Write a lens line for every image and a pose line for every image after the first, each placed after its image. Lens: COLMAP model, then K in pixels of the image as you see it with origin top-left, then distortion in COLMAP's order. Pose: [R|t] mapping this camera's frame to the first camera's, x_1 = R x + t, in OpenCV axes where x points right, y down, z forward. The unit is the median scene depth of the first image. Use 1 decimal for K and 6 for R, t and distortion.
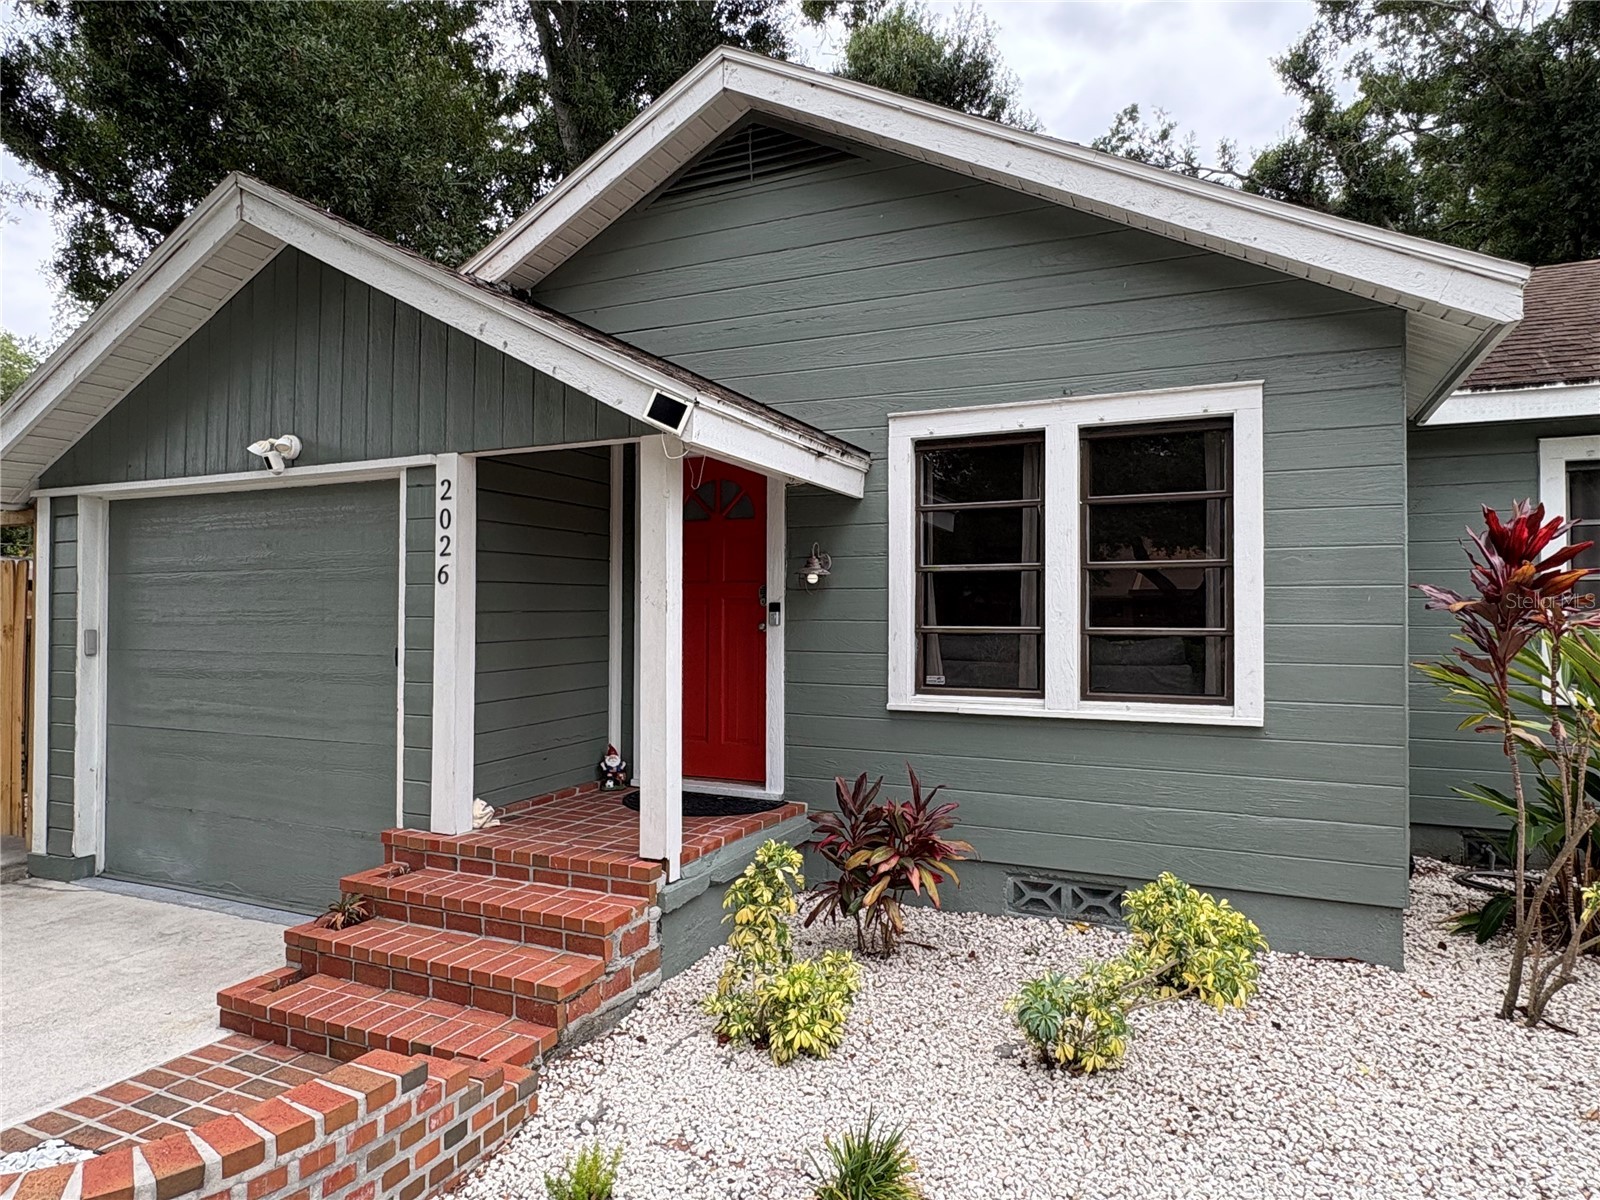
lens RADIAL K [[960.9, 0, 806.3], [0, 960.9, 600.4], [0, 0, 1]] dist [-0.012449, 0.005095]
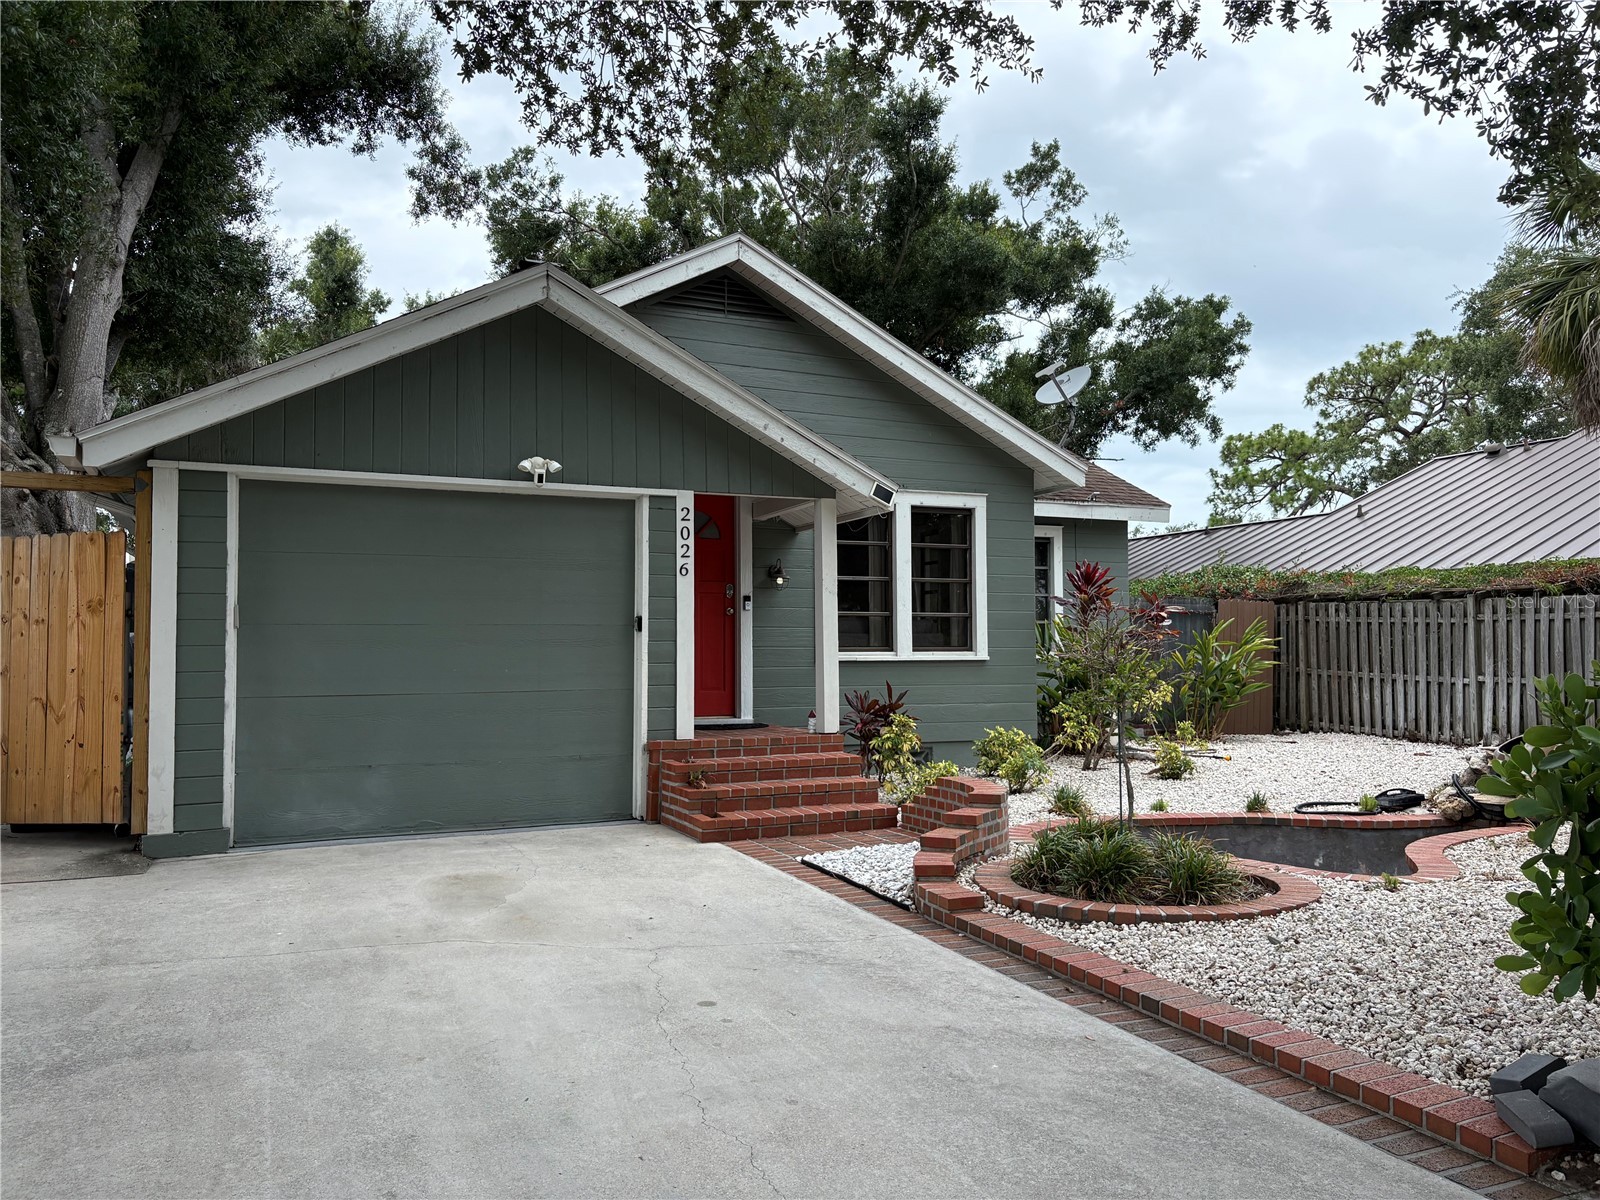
lens RADIAL K [[1220.9, 0, 808.0], [0, 1220.9, 594.5], [0, 0, 1]] dist [0.033213, -0.020704]
pose [[0.647360, 0.028846, 0.761639, -1.667626], [-0.008600, 0.999496, -0.030545, 0.067495], [-0.762136, 0.013223, 0.647282, -0.390389]]
